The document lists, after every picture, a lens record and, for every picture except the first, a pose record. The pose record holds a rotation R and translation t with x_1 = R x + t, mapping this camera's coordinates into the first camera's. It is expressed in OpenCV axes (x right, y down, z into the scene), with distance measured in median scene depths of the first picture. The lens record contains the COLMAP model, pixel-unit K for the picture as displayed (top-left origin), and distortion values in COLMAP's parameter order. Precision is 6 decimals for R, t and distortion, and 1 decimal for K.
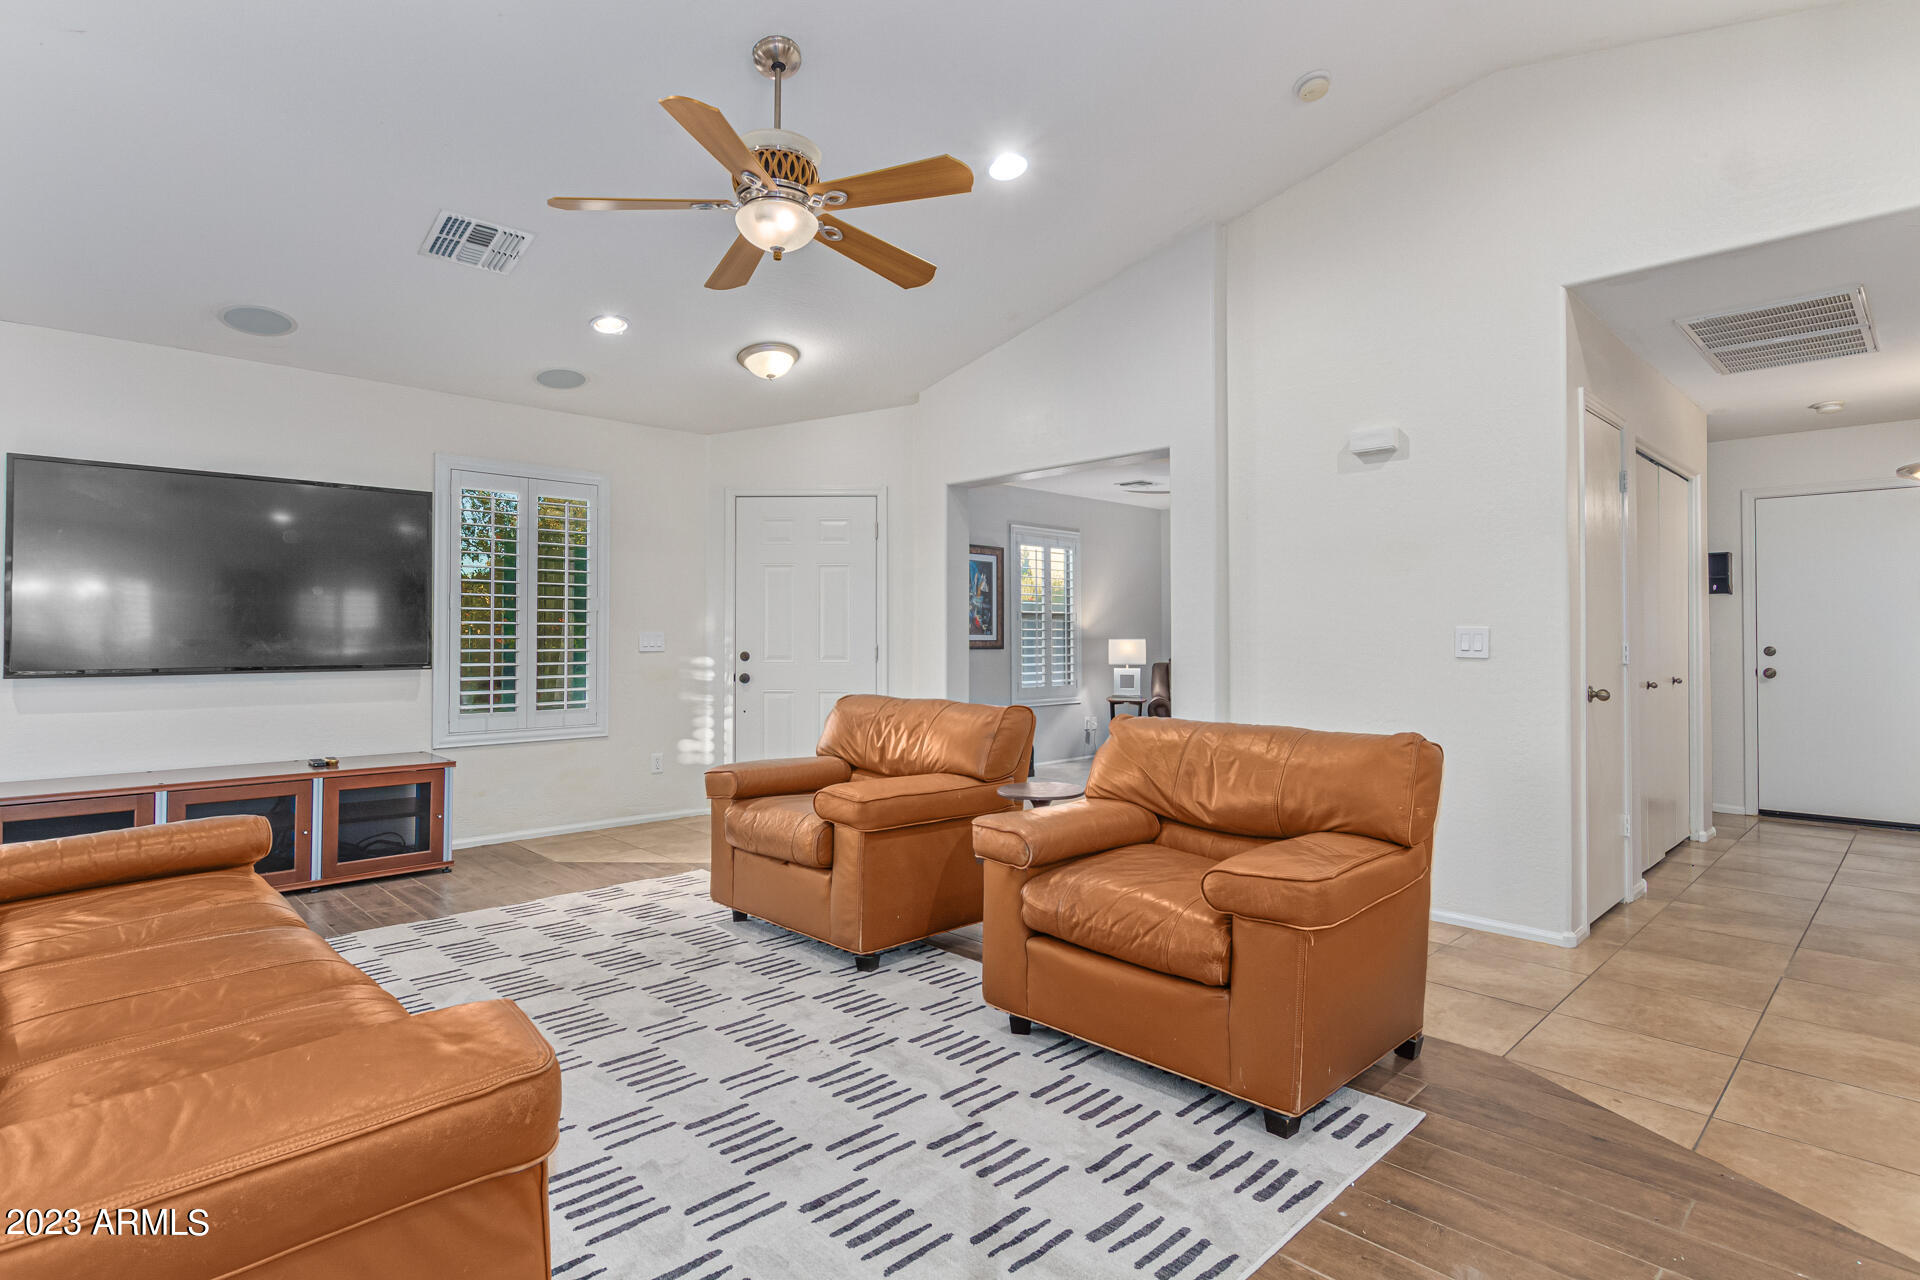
lens RADIAL K [[987.2, 0, 963.9], [0, 987.2, 623.6], [0, 0, 1]] dist [0.001460, -0.000533]
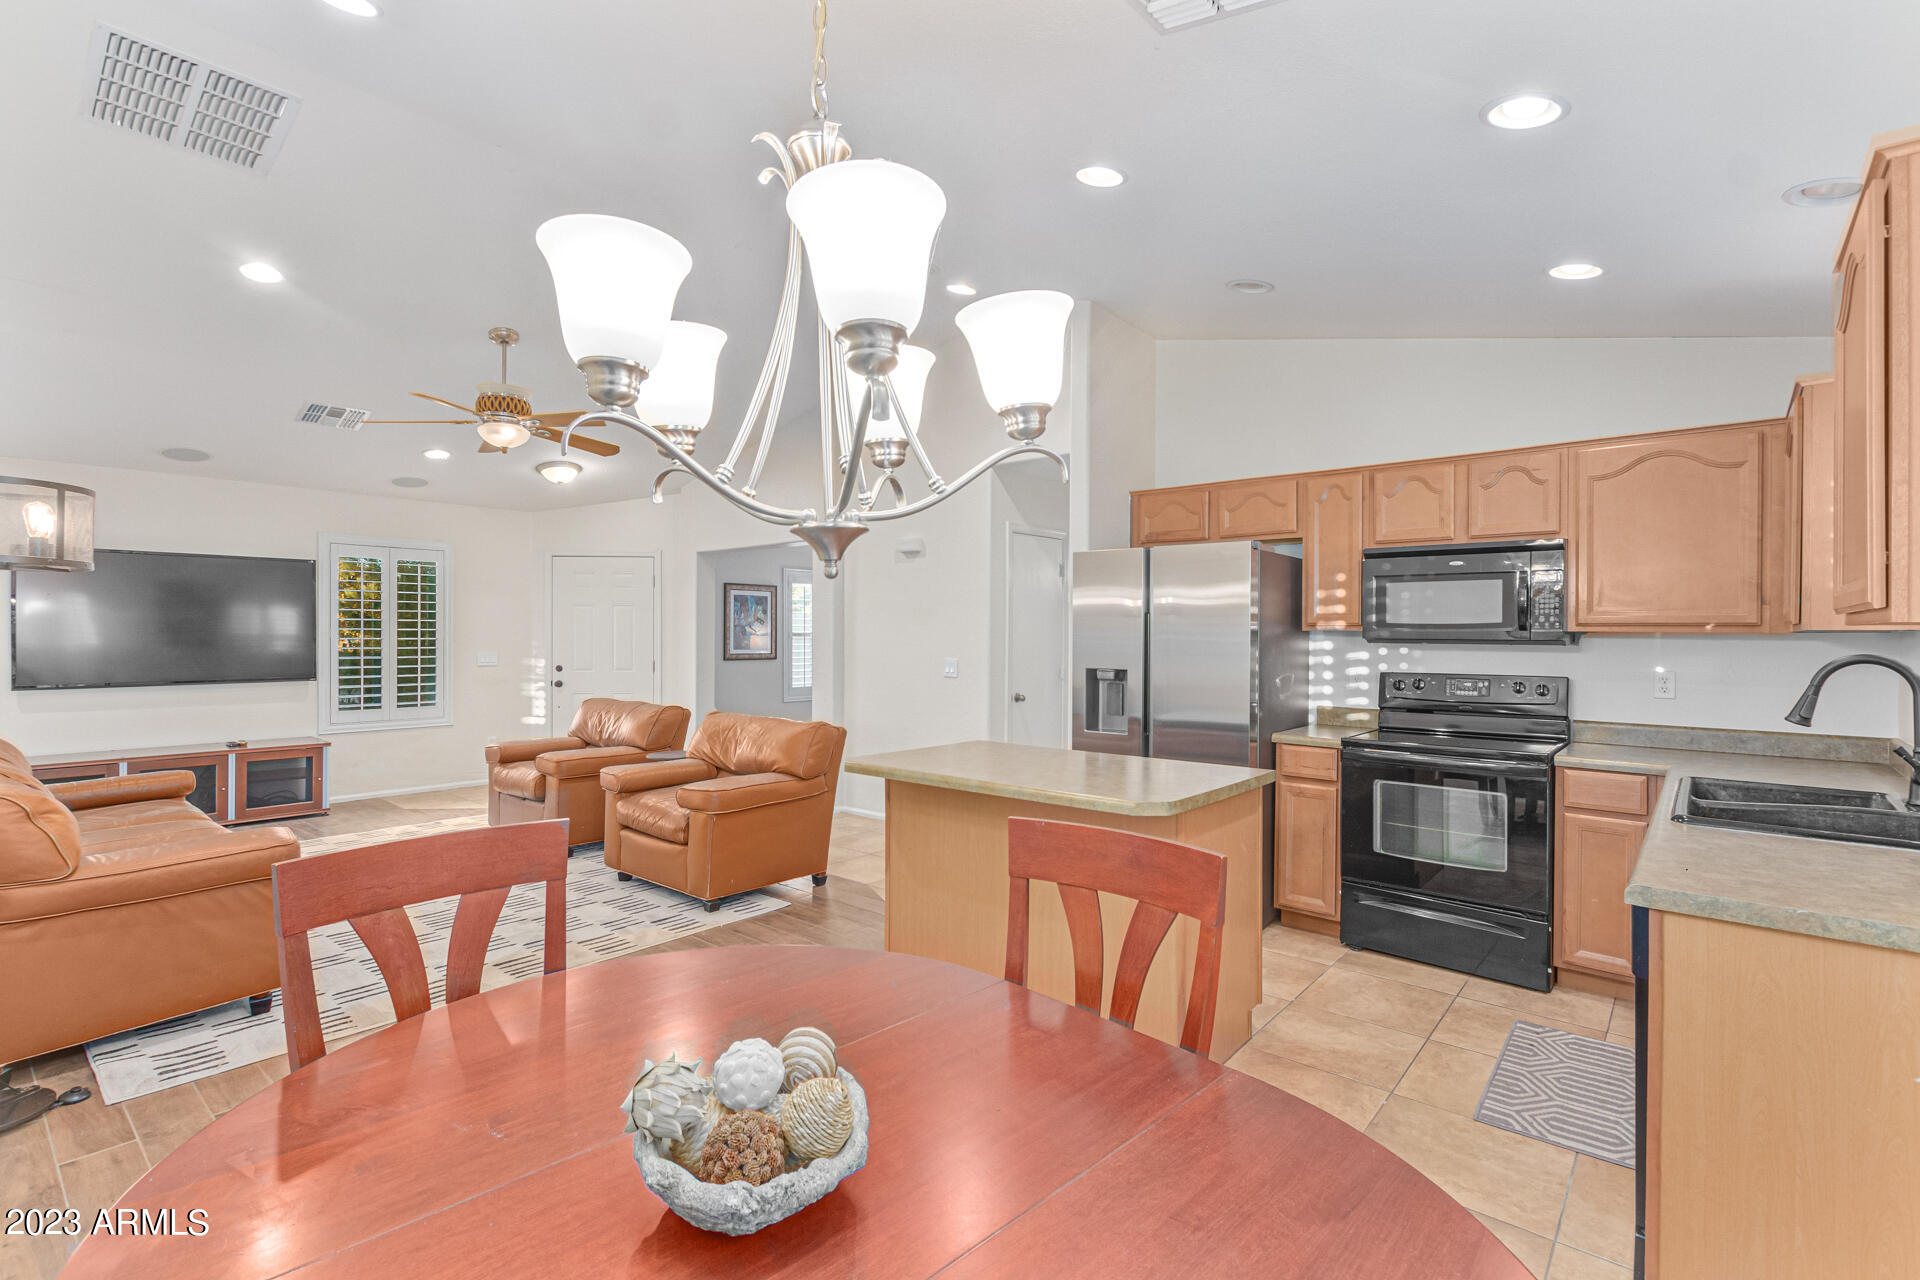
lens RADIAL K [[877.8, 0, 946.3], [0, 877.8, 641.3], [0, 0, 1]] dist [0.008227, 0.000110]
pose [[0.996393, 0.002431, 0.084826, 0.334929], [-0.004267, 0.999760, 0.021467, -0.052689], [-0.084754, -0.021752, 0.996164, -0.456238]]
